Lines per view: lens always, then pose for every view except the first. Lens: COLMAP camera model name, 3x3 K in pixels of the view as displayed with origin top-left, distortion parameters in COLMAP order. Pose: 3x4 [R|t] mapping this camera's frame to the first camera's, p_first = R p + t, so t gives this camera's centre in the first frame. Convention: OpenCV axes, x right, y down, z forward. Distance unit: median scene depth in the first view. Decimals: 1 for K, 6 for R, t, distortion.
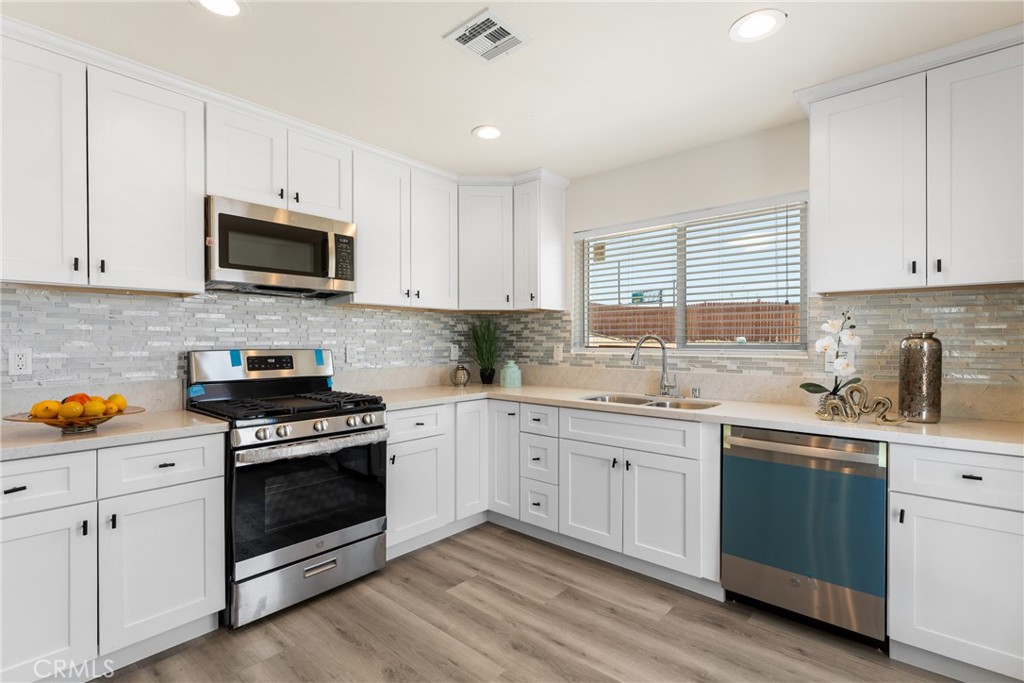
lens RADIAL K [[478.3, 0, 512.0], [0, 478.3, 341.5], [0, 0, 1]] dist [-0.003534, -0.000189]
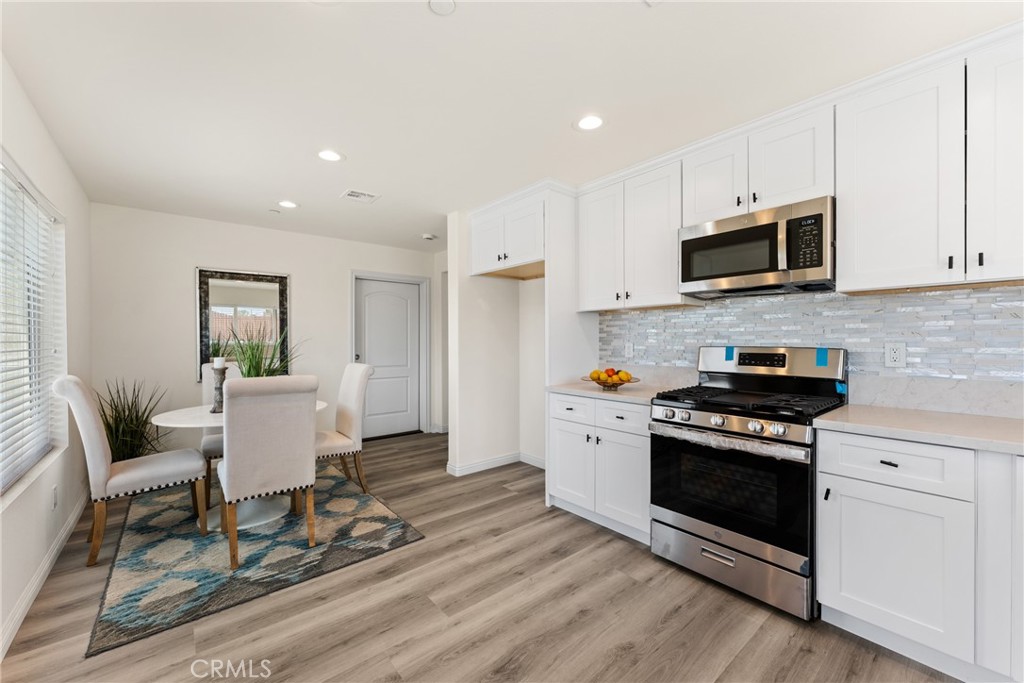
lens RADIAL K [[412.0, 0, 511.1], [0, 412.0, 340.2], [0, 0, 1]] dist [0.001880, -0.000031]
pose [[-0.159995, 0.006094, -0.987099, 0.494202], [0.006806, 0.999964, 0.005071, -0.006769], [0.987094, -0.005907, -0.160031, 0.622189]]
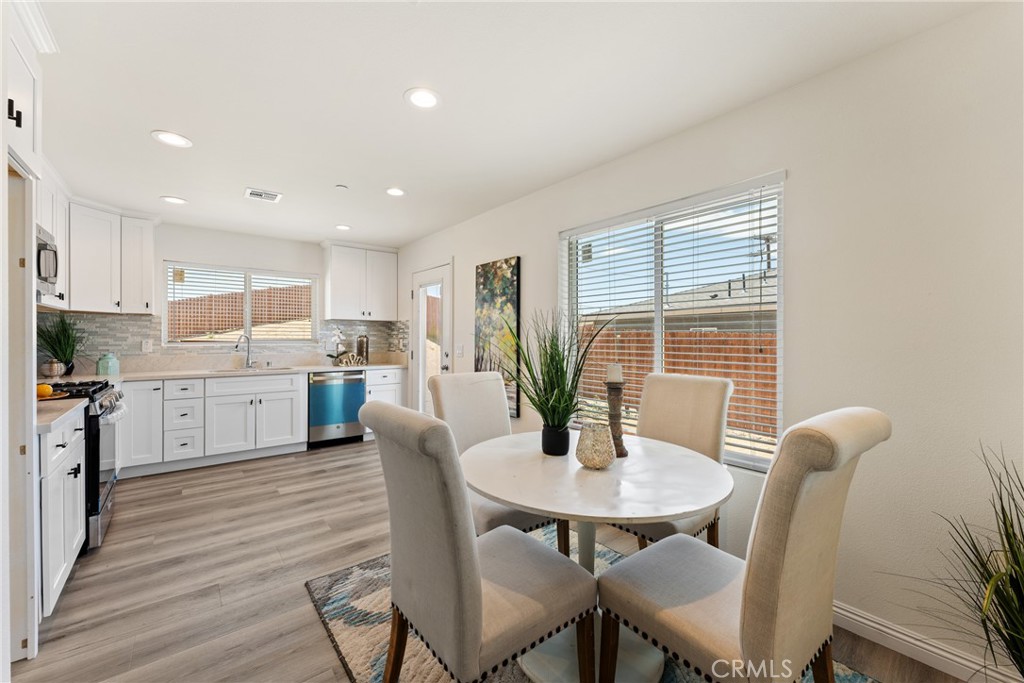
lens RADIAL K [[412.0, 0, 511.1], [0, 412.0, 340.2], [0, 0, 1]] dist [0.001880, -0.000031]
pose [[0.176374, -0.006933, 0.984299, -1.201899], [-0.002259, 0.999970, 0.007448, -0.005869], [-0.984321, -0.003537, 0.176353, -0.297005]]
